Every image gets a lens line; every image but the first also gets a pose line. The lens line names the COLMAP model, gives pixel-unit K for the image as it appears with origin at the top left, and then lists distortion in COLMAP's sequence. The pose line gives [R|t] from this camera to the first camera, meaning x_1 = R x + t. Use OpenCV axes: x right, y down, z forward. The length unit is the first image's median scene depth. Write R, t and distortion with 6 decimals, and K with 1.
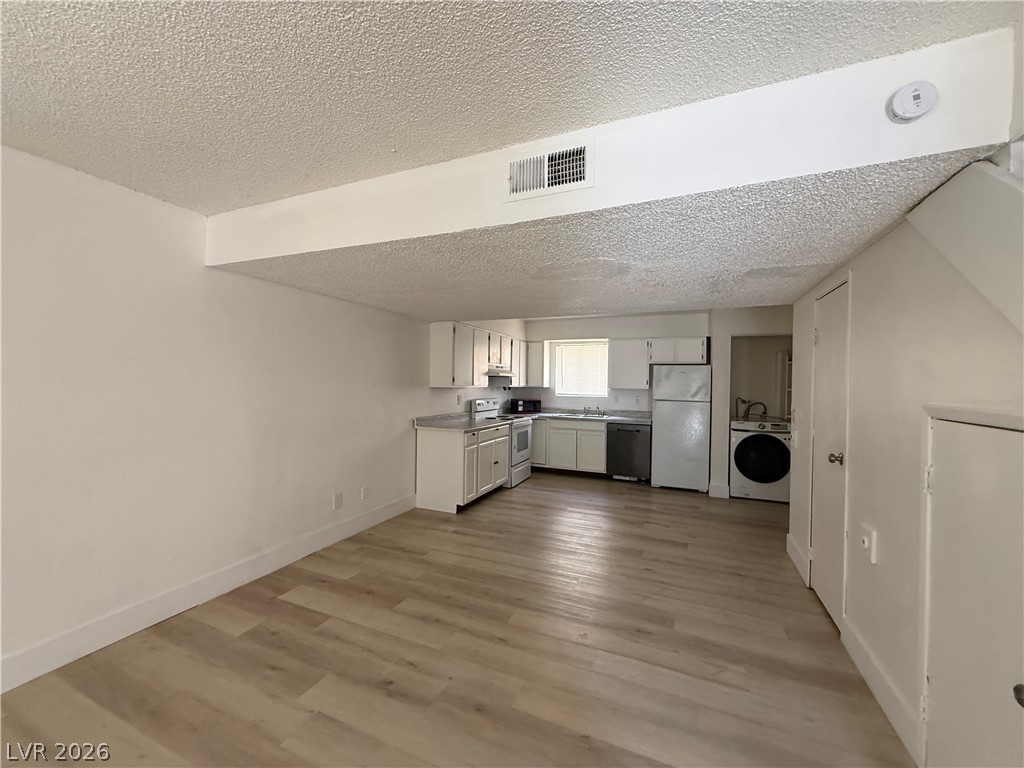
lens RADIAL K [[406.8, 0, 508.2], [0, 406.8, 382.4], [0, 0, 1]] dist [-0.000648, -0.000378]
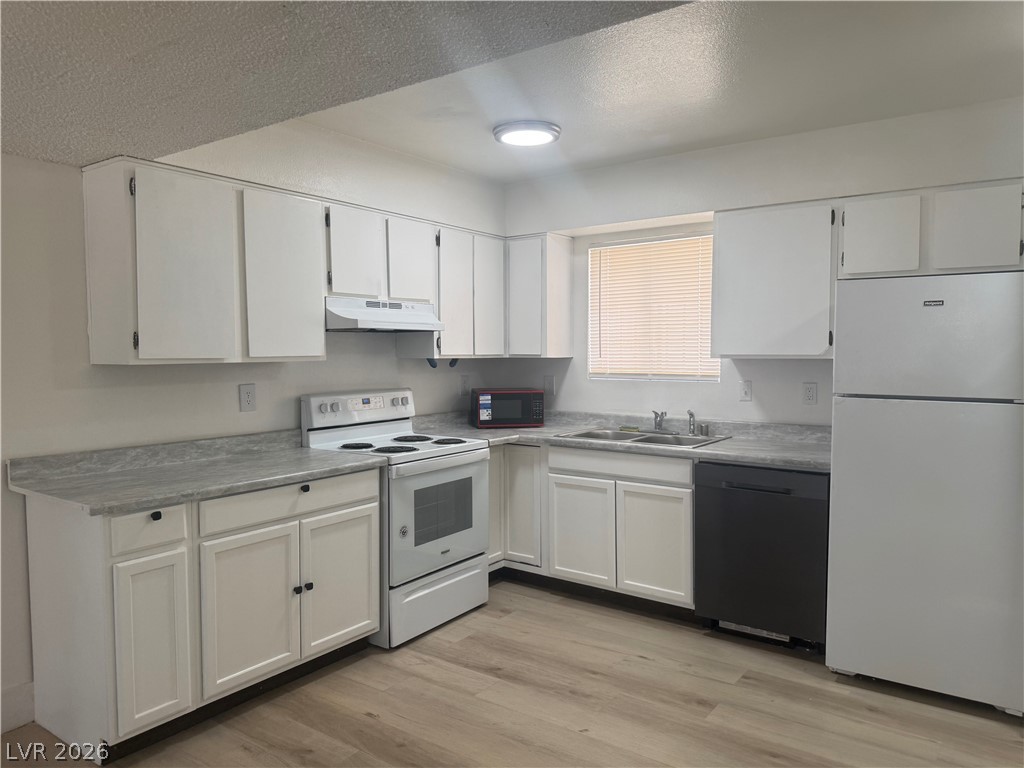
lens RADIAL K [[719.1, 0, 510.4], [0, 719.1, 375.4], [0, 0, 1]] dist [0.021283, -0.014842]
pose [[0.976528, -0.008835, -0.215208, 0.229429], [0.016551, 0.999282, 0.034075, 0.005949], [0.214752, -0.036837, 0.975974, 0.404483]]
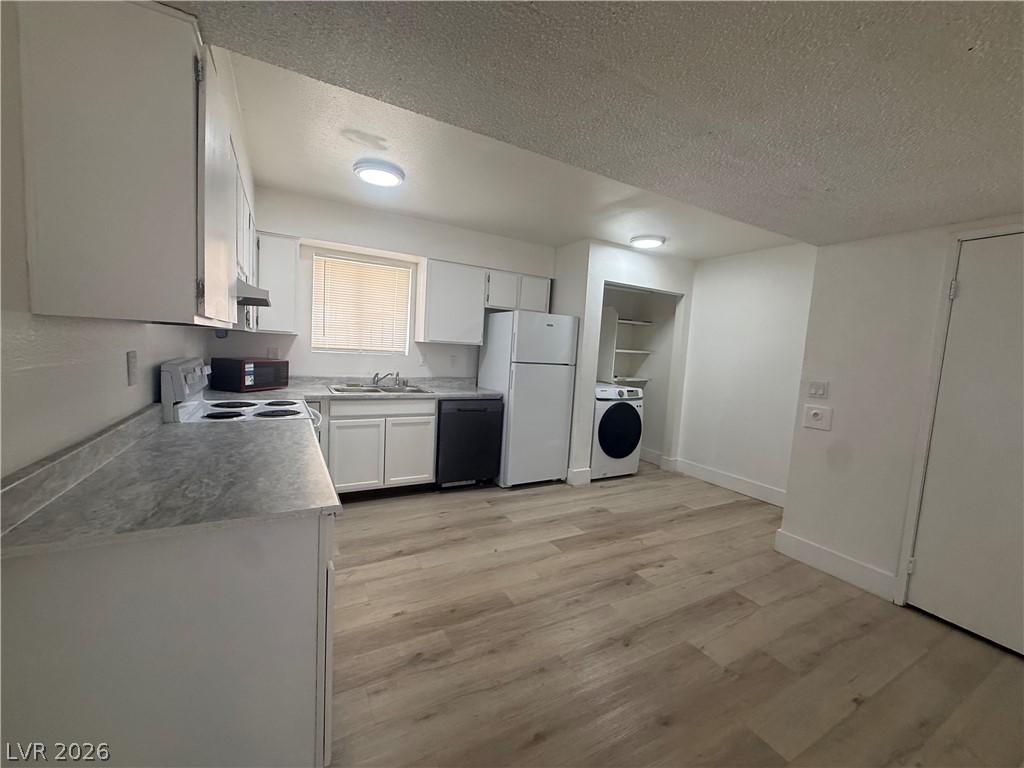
lens RADIAL K [[406.8, 0, 507.7], [0, 406.8, 384.8], [0, 0, 1]] dist [-0.000648, -0.000378]
pose [[0.612073, -0.050770, 0.789170, -0.172832], [-0.044960, 0.994089, 0.098823, 0.013888], [-0.789523, -0.095968, 0.606172, 0.580450]]
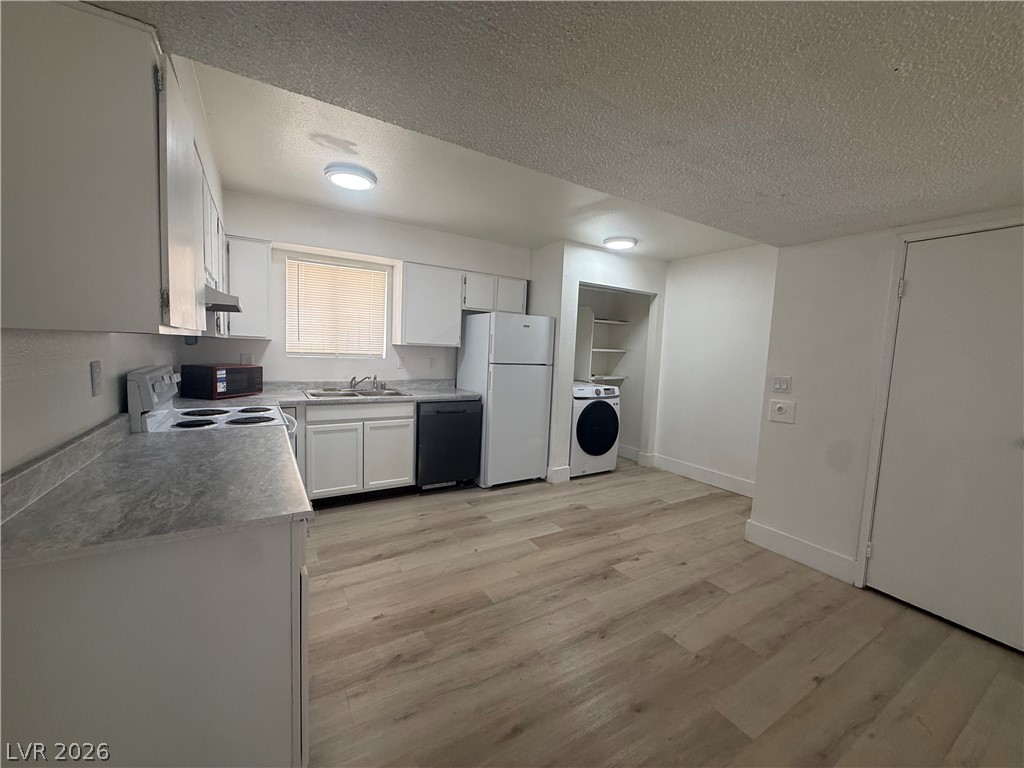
lens RADIAL K [[406.8, 0, 508.1], [0, 406.8, 384.5], [0, 0, 1]] dist [-0.000648, -0.000378]
pose [[0.575797, -0.062900, 0.815169, -0.173339], [-0.028611, 0.994875, 0.096976, 0.011365], [-0.817092, -0.079162, 0.571047, 0.571122]]
